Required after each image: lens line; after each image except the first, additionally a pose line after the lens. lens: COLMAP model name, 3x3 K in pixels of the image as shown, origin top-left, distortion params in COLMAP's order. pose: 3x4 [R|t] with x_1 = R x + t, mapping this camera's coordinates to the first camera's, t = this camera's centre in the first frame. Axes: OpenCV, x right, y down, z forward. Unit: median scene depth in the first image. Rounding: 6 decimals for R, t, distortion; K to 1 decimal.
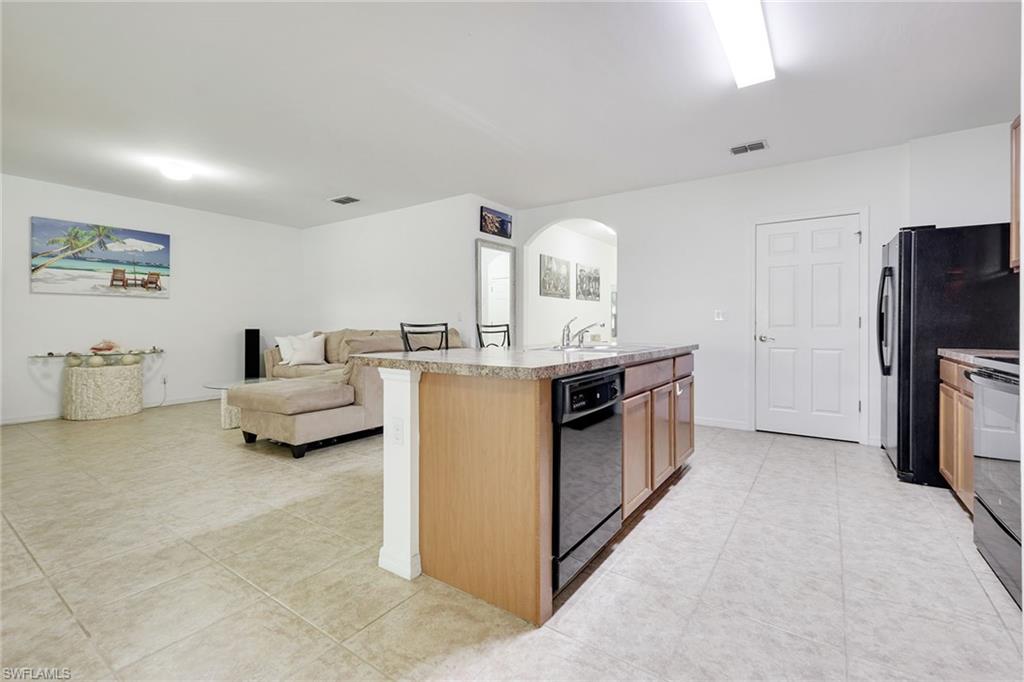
lens RADIAL K [[451.8, 0, 513.5], [0, 451.8, 327.2], [0, 0, 1]] dist [-0.001513, 0.000535]
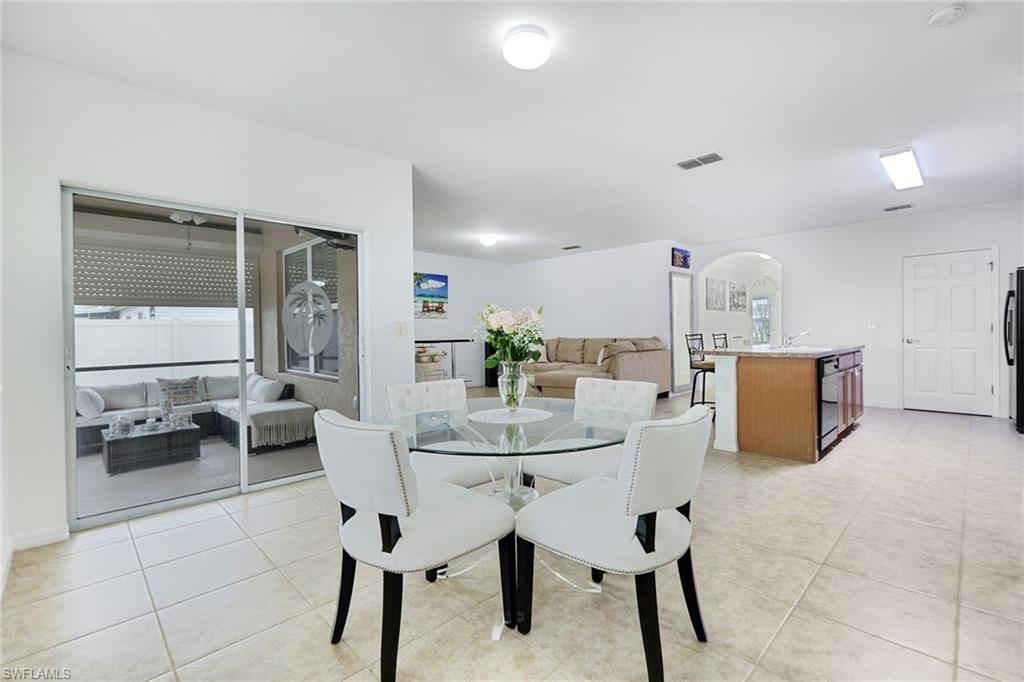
lens RADIAL K [[451.8, 0, 512.4], [0, 451.8, 335.3], [0, 0, 1]] dist [-0.001513, 0.000535]
pose [[0.981545, -0.012614, -0.190816, -0.351501], [0.013493, 0.999904, 0.003305, -0.012210], [0.190756, -0.005819, 0.981620, -0.546902]]
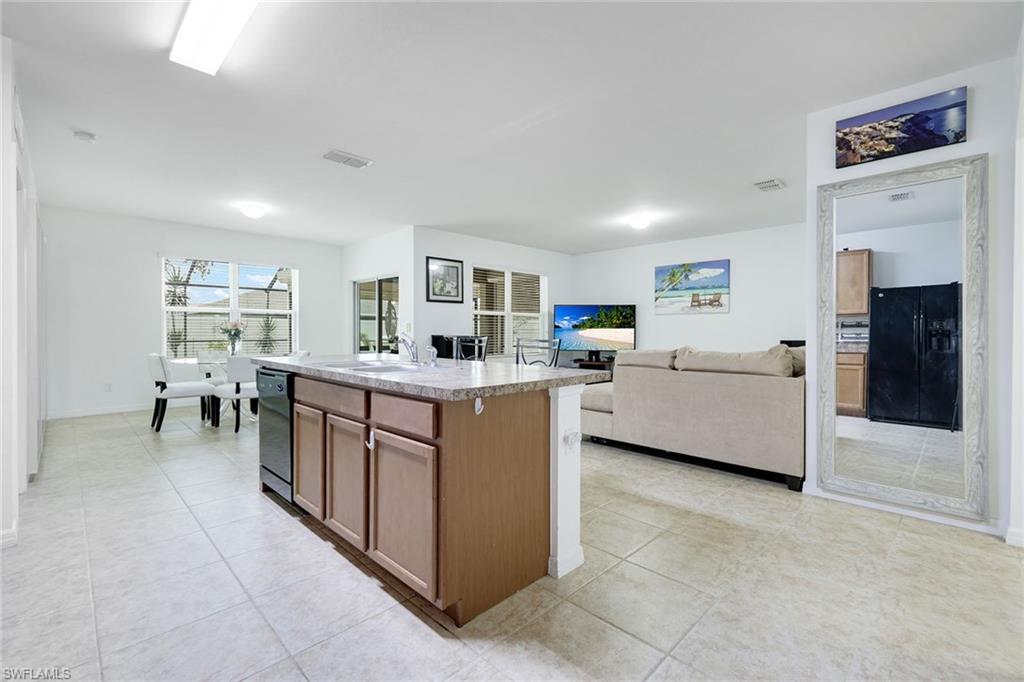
lens RADIAL K [[451.8, 0, 522.4], [0, 451.8, 340.6], [0, 0, 1]] dist [-0.001513, 0.000535]
pose [[-0.168701, 0.021444, -0.985434, 0.638778], [-0.008633, 0.999693, 0.023232, -0.018458], [0.985629, 0.012427, -0.168464, 0.867589]]
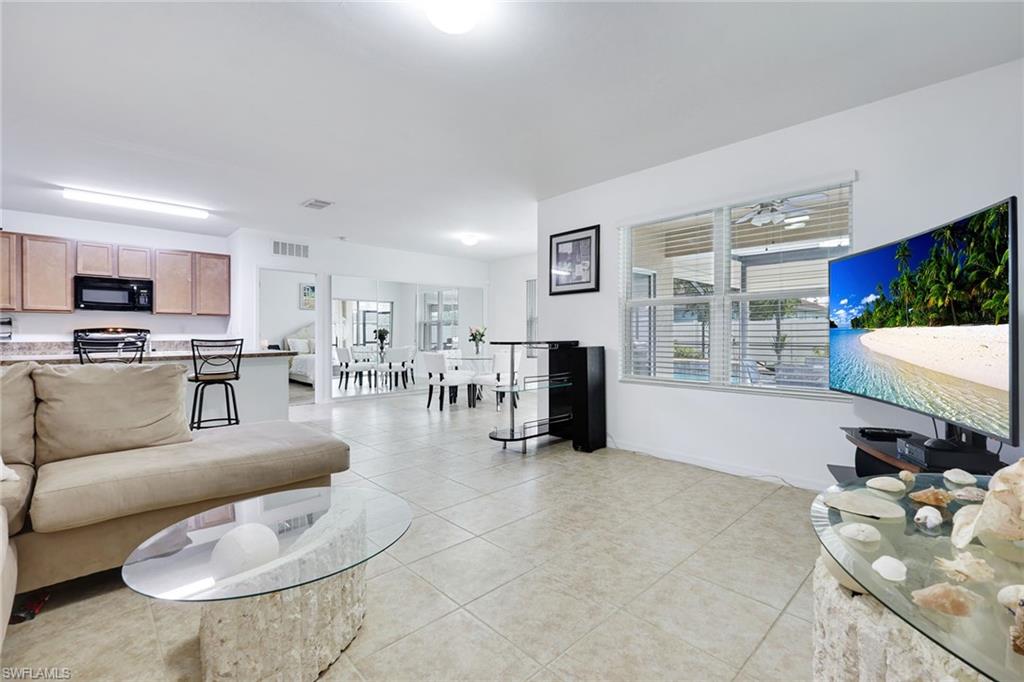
lens RADIAL K [[451.8, 0, 514.1], [0, 451.8, 343.9], [0, 0, 1]] dist [-0.001513, 0.000535]
pose [[-0.980026, -0.005565, 0.198789, -0.894520], [0.001990, 0.999284, 0.037785, -0.030459], [-0.198857, 0.037426, -0.979314, 1.428964]]
